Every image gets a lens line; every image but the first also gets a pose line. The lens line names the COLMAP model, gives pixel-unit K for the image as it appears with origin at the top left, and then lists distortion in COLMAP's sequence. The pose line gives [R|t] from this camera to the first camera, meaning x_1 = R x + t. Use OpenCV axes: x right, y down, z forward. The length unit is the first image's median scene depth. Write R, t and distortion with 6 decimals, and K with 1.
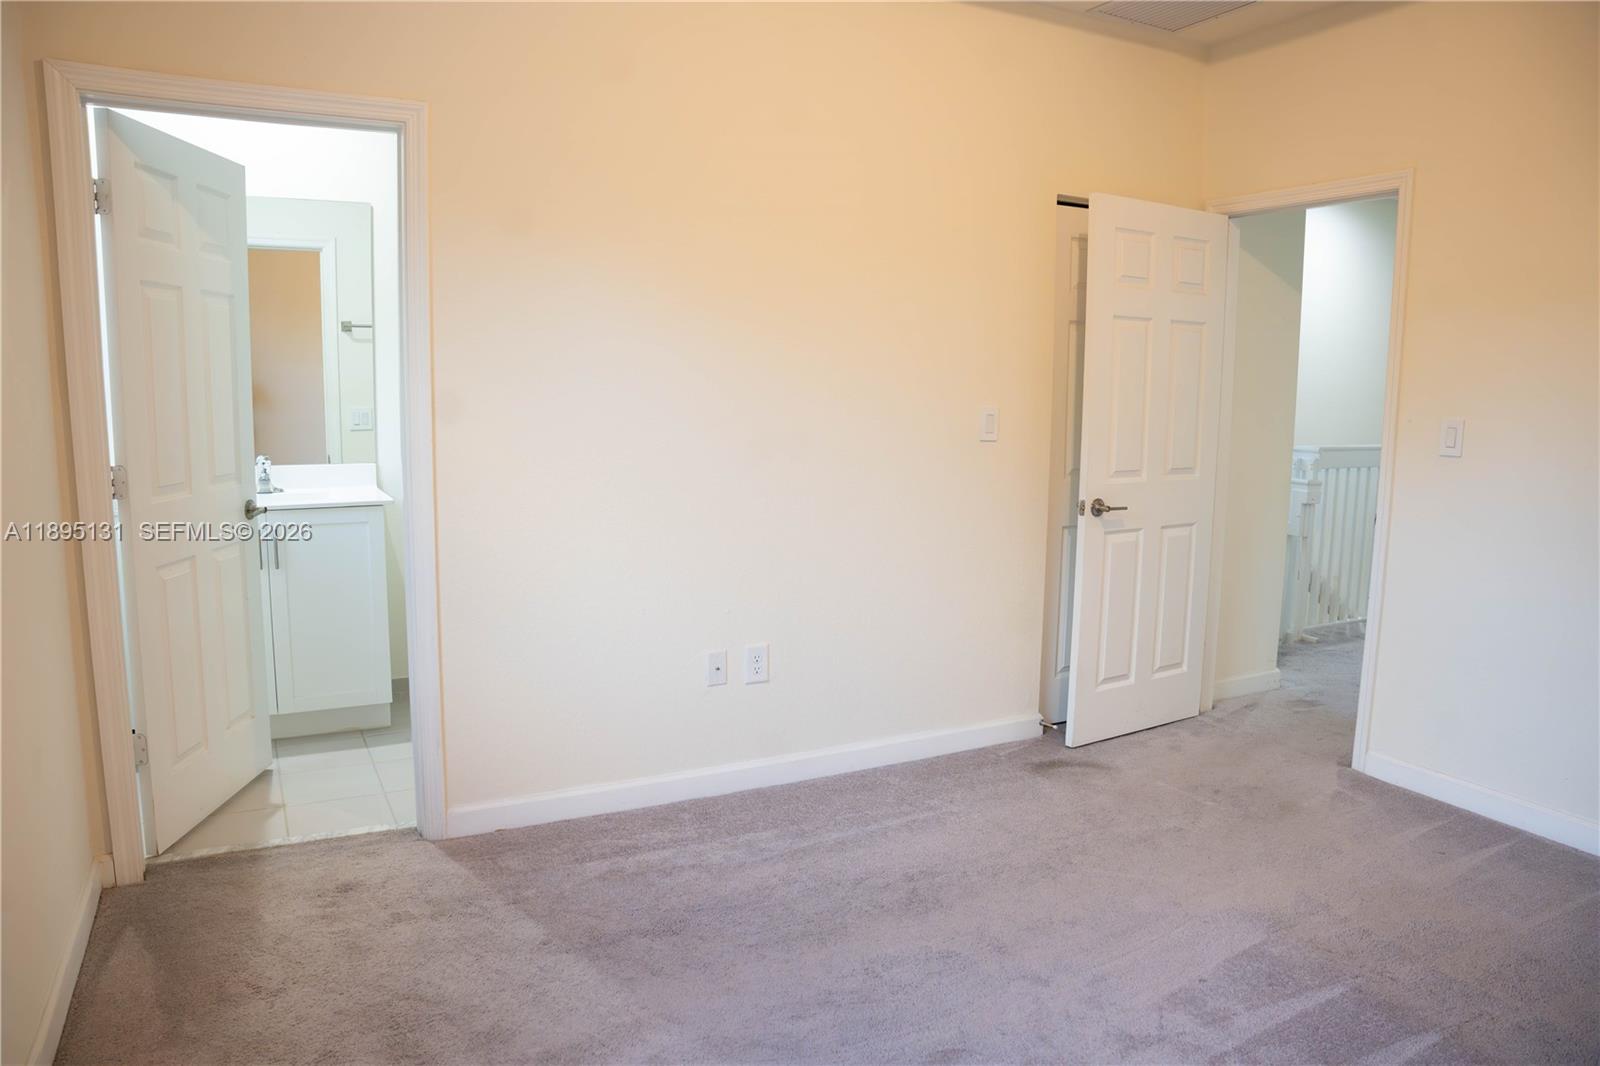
lens RADIAL K [[1113.3, 0, 780.6], [0, 1113.3, 534.2], [0, 0, 1]] dist [-0.160202, 0.139428]
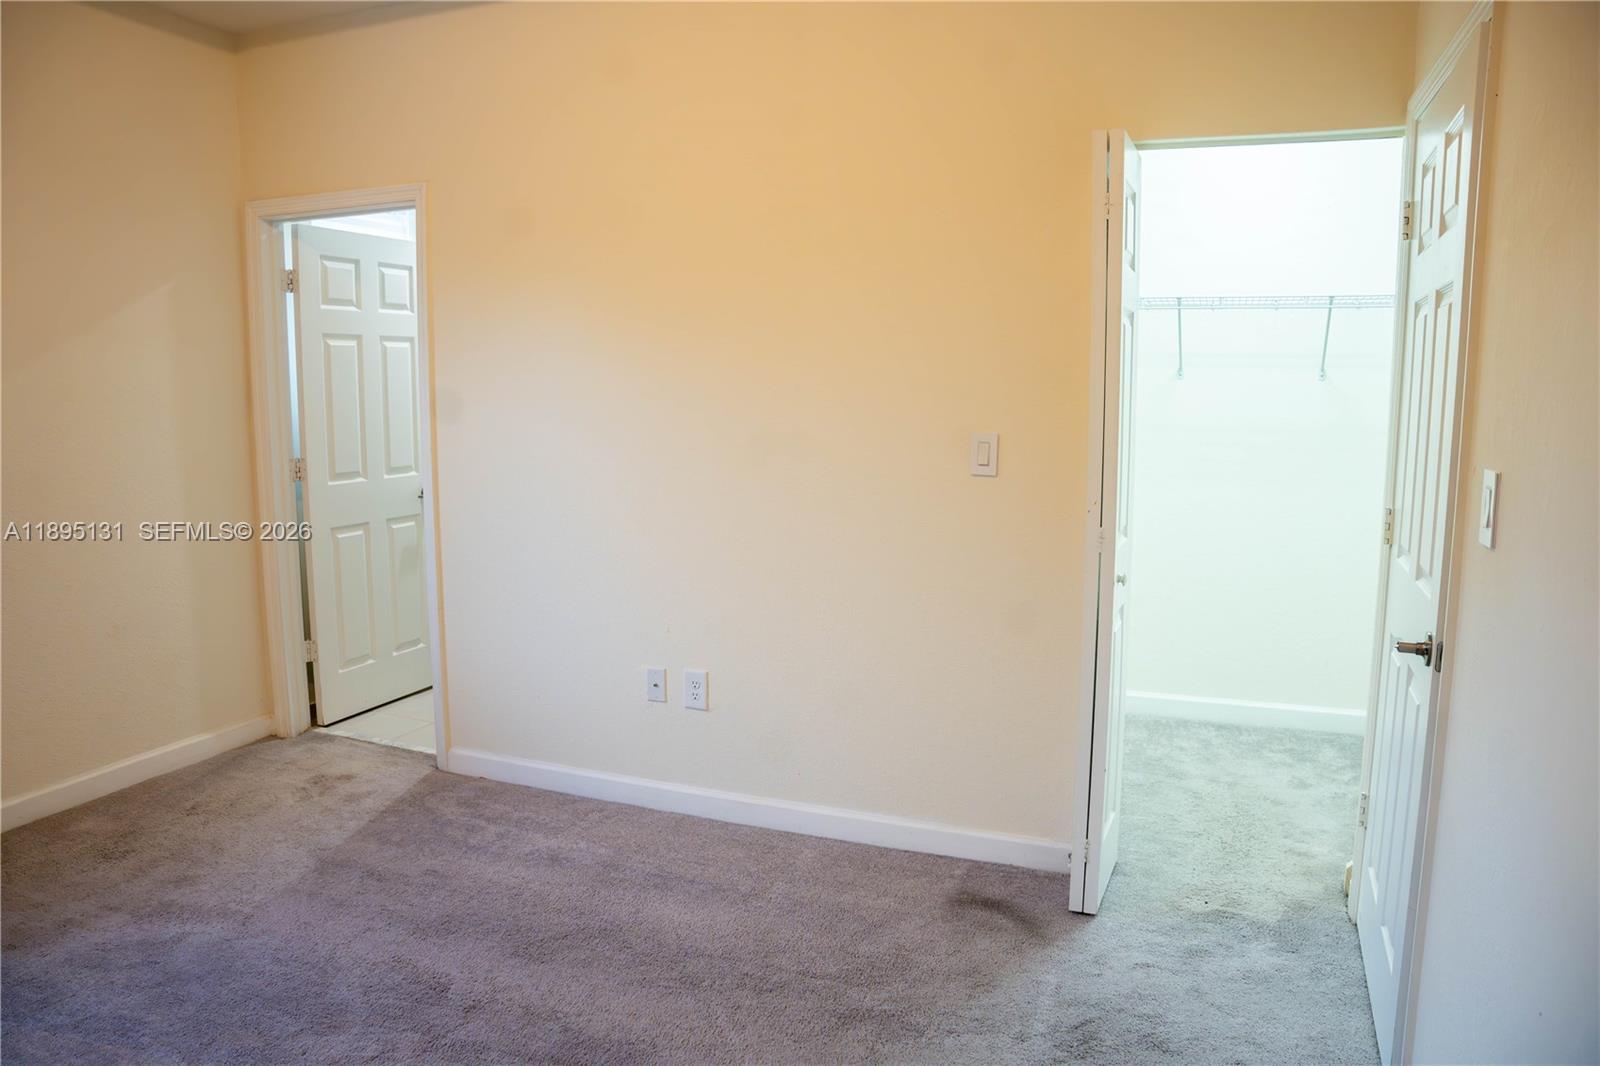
lens RADIAL K [[1113.3, 0, 780.6], [0, 1113.3, 534.2], [0, 0, 1]] dist [-0.160202, 0.139428]
pose [[0.637042, 0.086952, -0.765909, 0.856284], [-0.103289, 0.994286, 0.026969, -0.059872], [0.763878, 0.061929, 0.642383, 0.475360]]
